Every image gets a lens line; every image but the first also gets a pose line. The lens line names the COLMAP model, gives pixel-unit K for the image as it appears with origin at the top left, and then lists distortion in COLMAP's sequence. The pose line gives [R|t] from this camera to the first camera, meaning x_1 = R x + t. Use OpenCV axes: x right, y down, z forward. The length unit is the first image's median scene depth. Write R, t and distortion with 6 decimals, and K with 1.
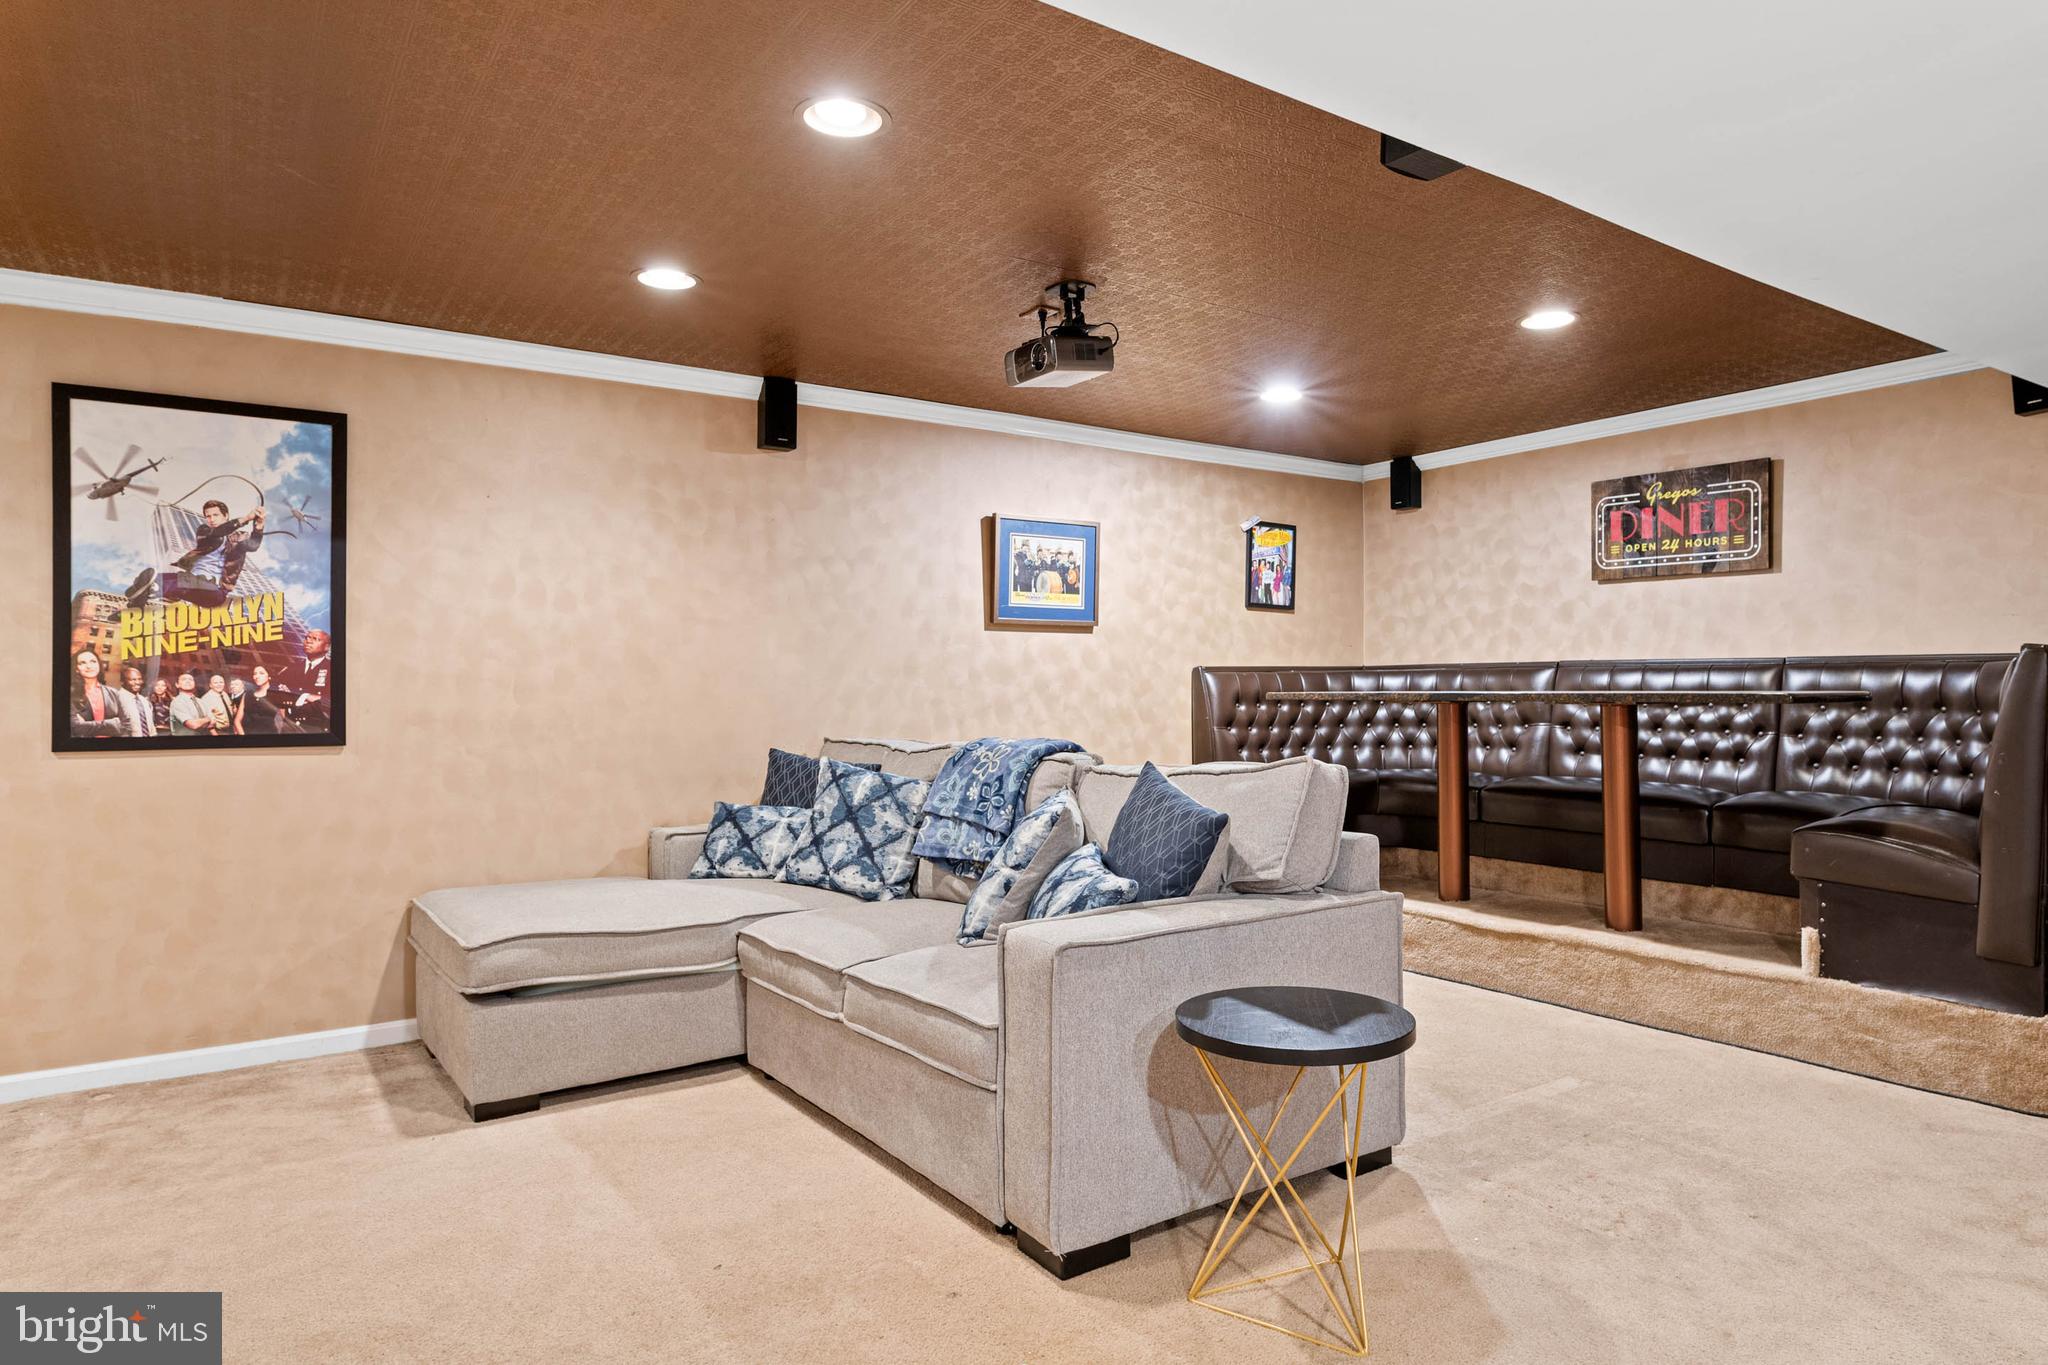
lens RADIAL K [[1184.5, 0, 1025.6], [0, 1184.5, 680.8], [0, 0, 1]] dist [0.005390, 0.001384]
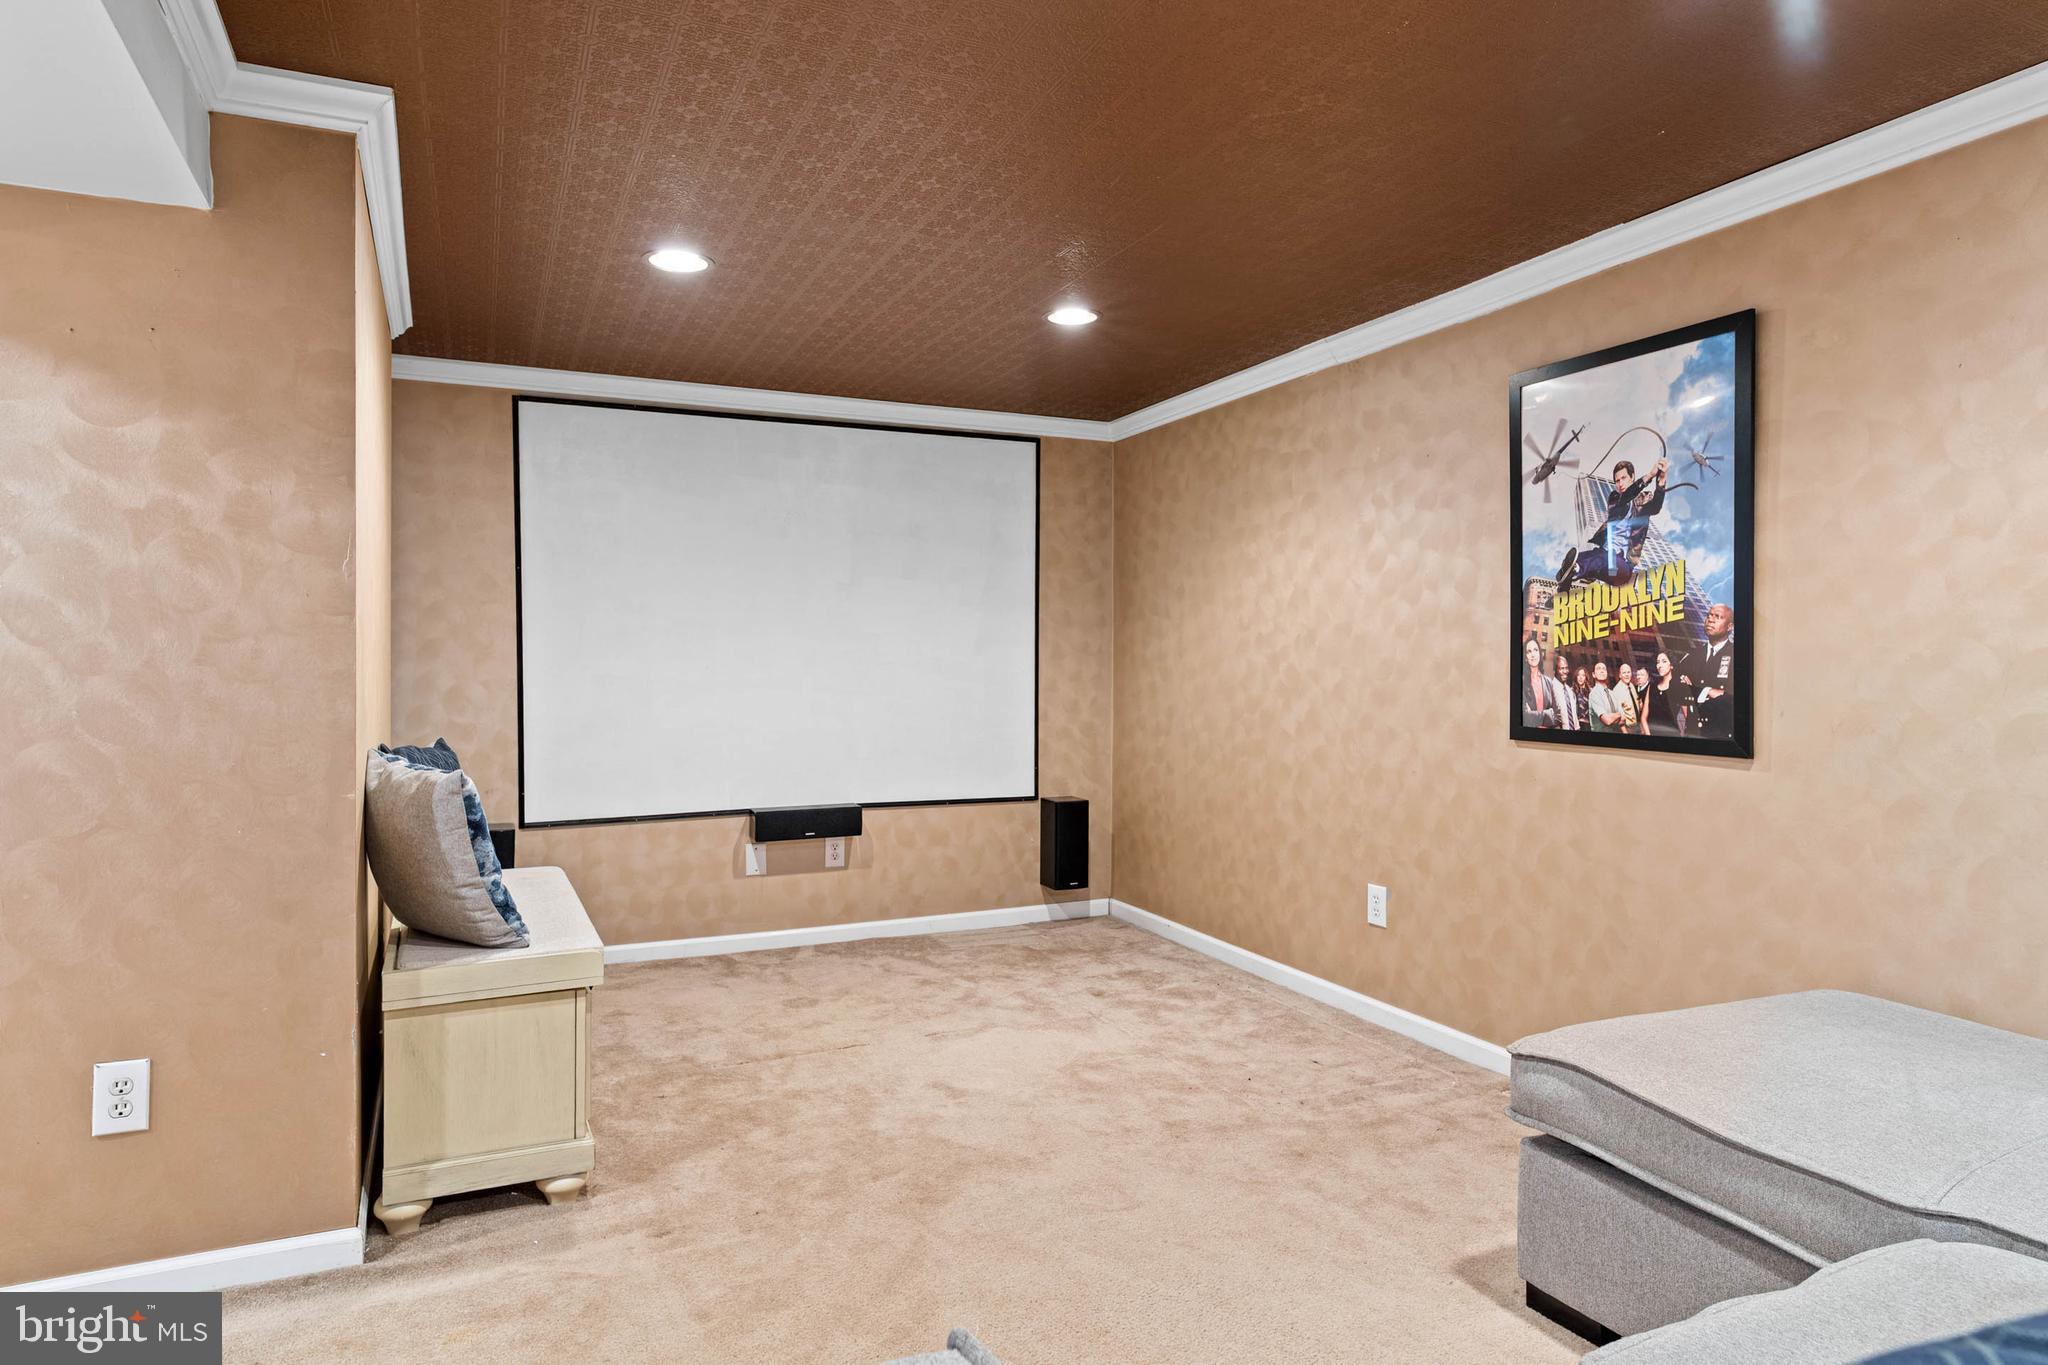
lens RADIAL K [[1184.5, 0, 1023.5], [0, 1184.5, 673.4], [0, 0, 1]] dist [0.005390, 0.001384]
pose [[-0.122590, 0.009516, -0.992412, 0.227021], [0.000703, 0.999955, 0.009501, -0.006320], [0.992457, 0.000467, -0.122591, 0.674481]]
